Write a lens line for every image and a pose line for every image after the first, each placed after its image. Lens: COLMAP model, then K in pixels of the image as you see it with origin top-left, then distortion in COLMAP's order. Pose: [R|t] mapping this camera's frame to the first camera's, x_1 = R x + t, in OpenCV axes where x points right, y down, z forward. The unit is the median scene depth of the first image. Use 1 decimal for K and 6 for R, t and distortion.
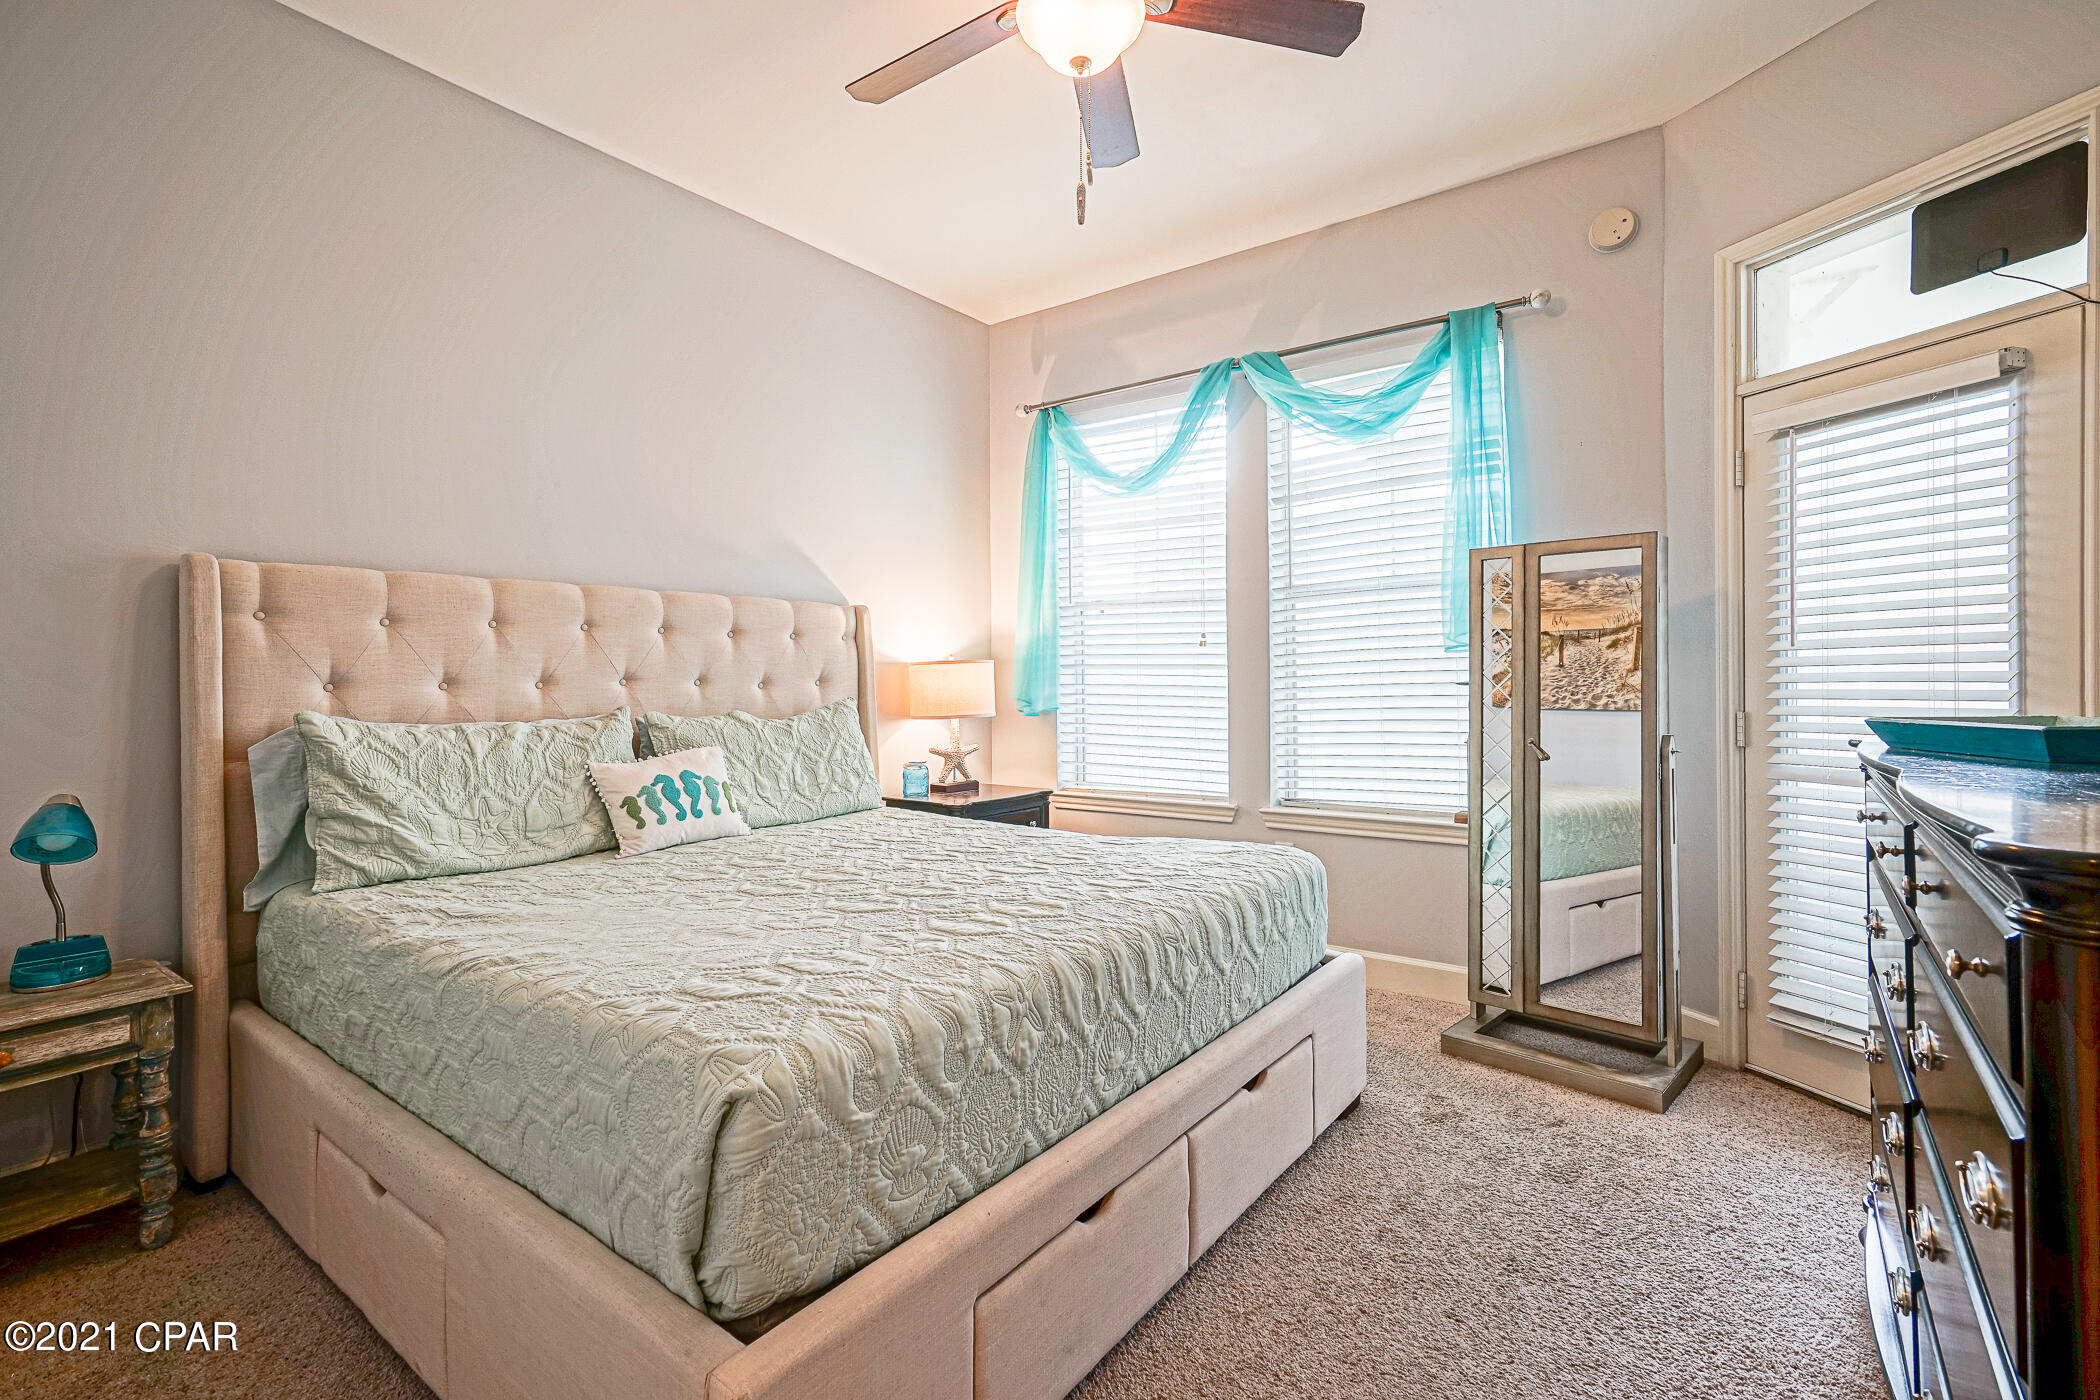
lens RADIAL K [[951.9, 0, 1047.5], [0, 951.9, 689.4], [0, 0, 1]] dist [-0.001923, 0.008245]
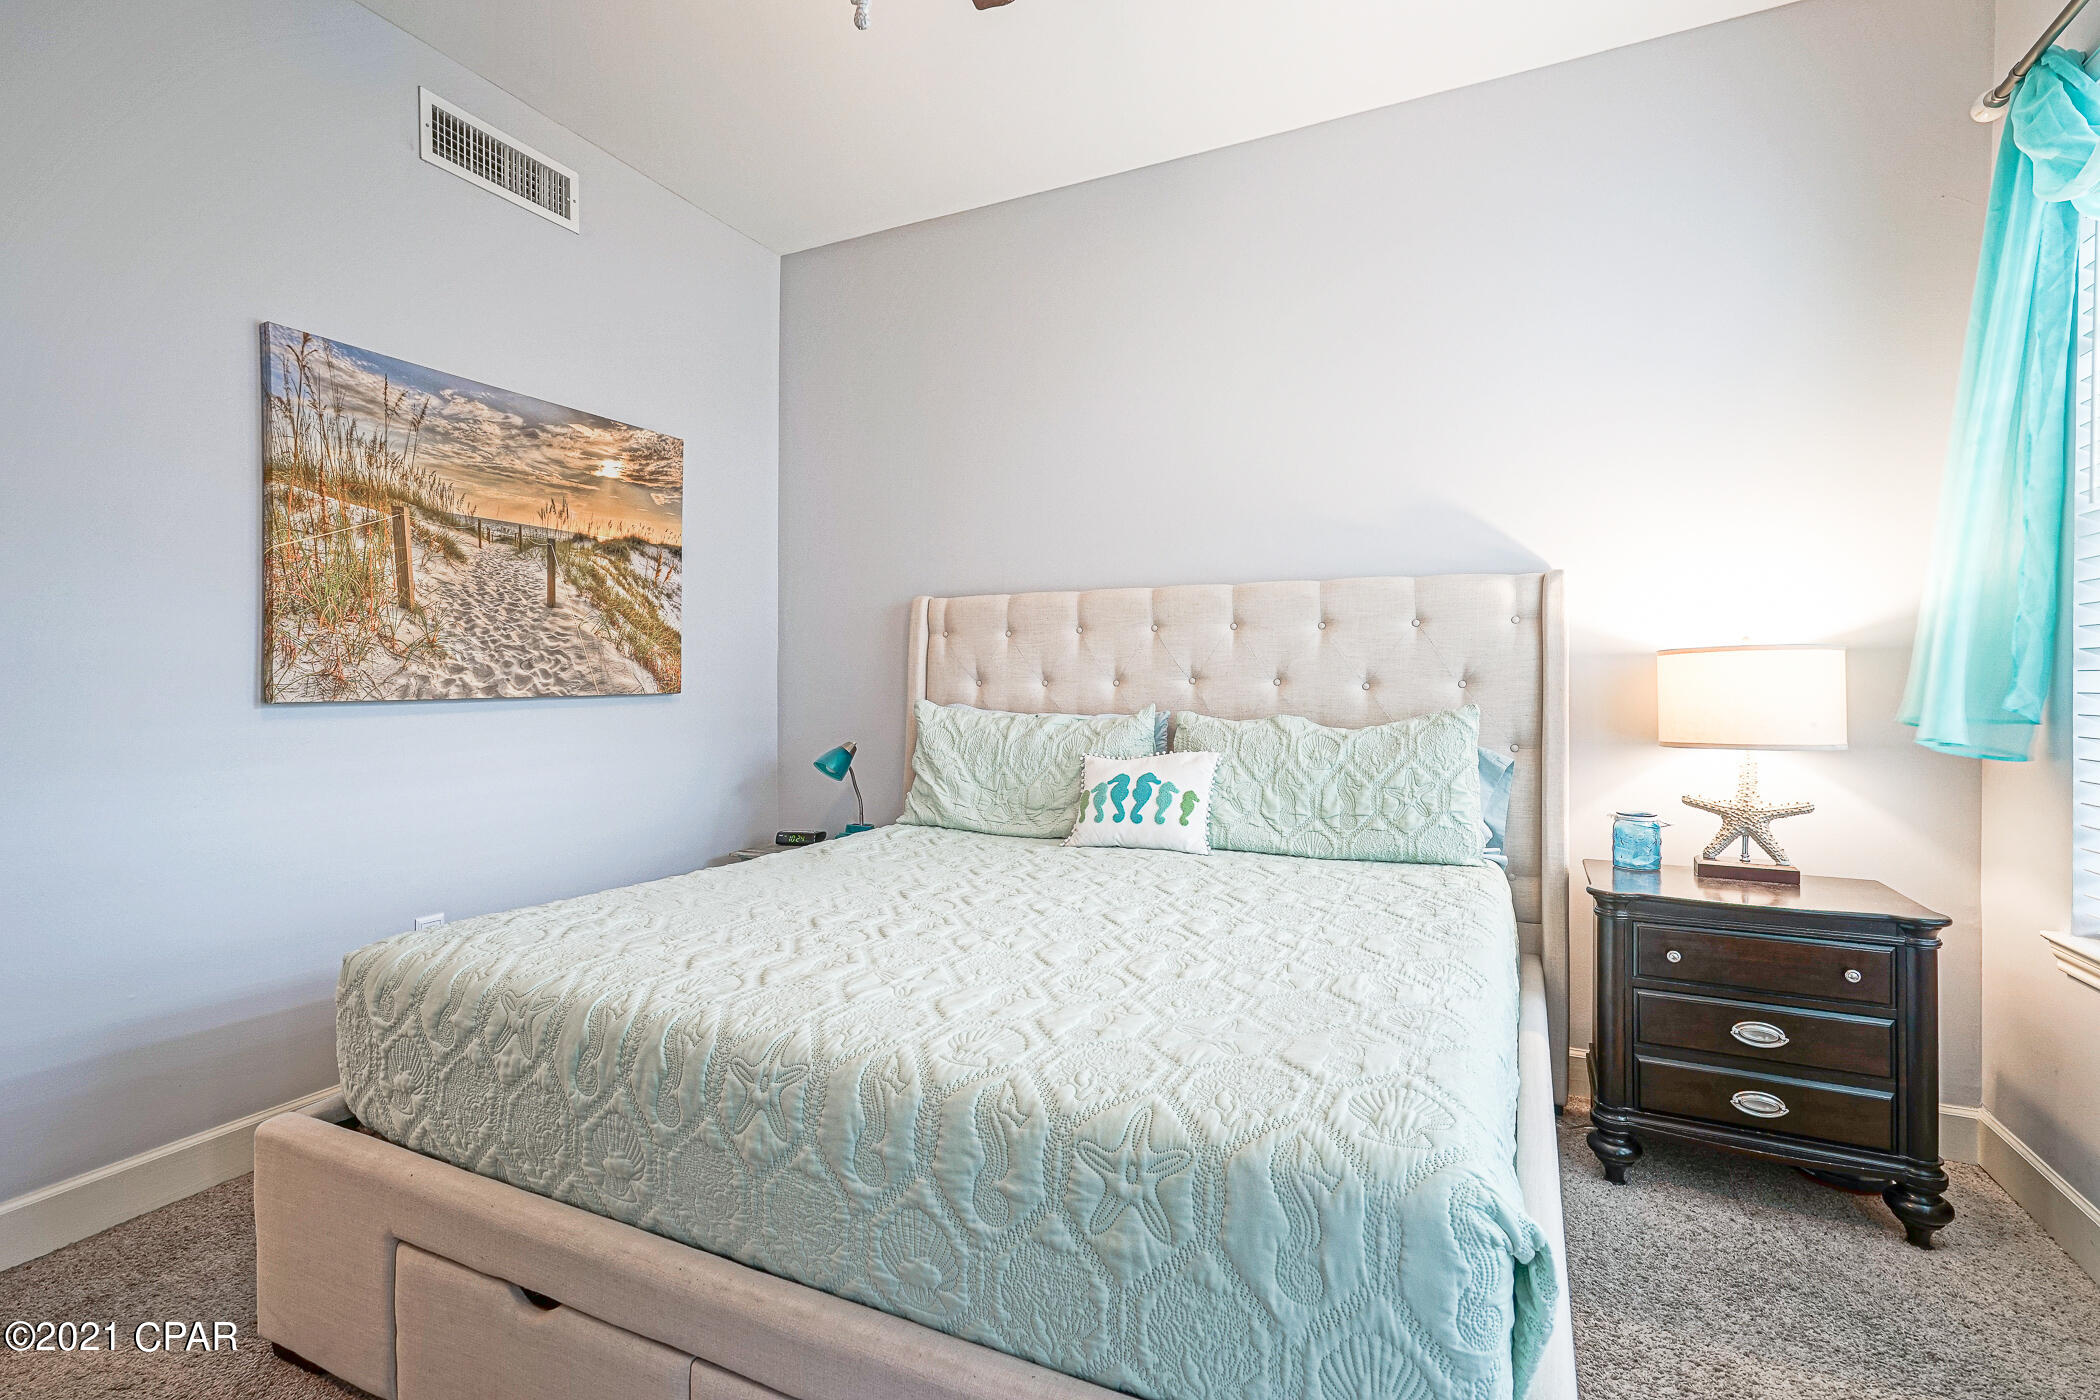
lens RADIAL K [[951.9, 0, 1047.2], [0, 951.9, 691.8], [0, 0, 1]] dist [-0.001923, 0.008245]
pose [[0.202972, 0.022178, -0.978933, 0.554300], [-0.010085, 0.999738, 0.020558, -0.016362], [0.979133, 0.005700, 0.203142, 0.720644]]
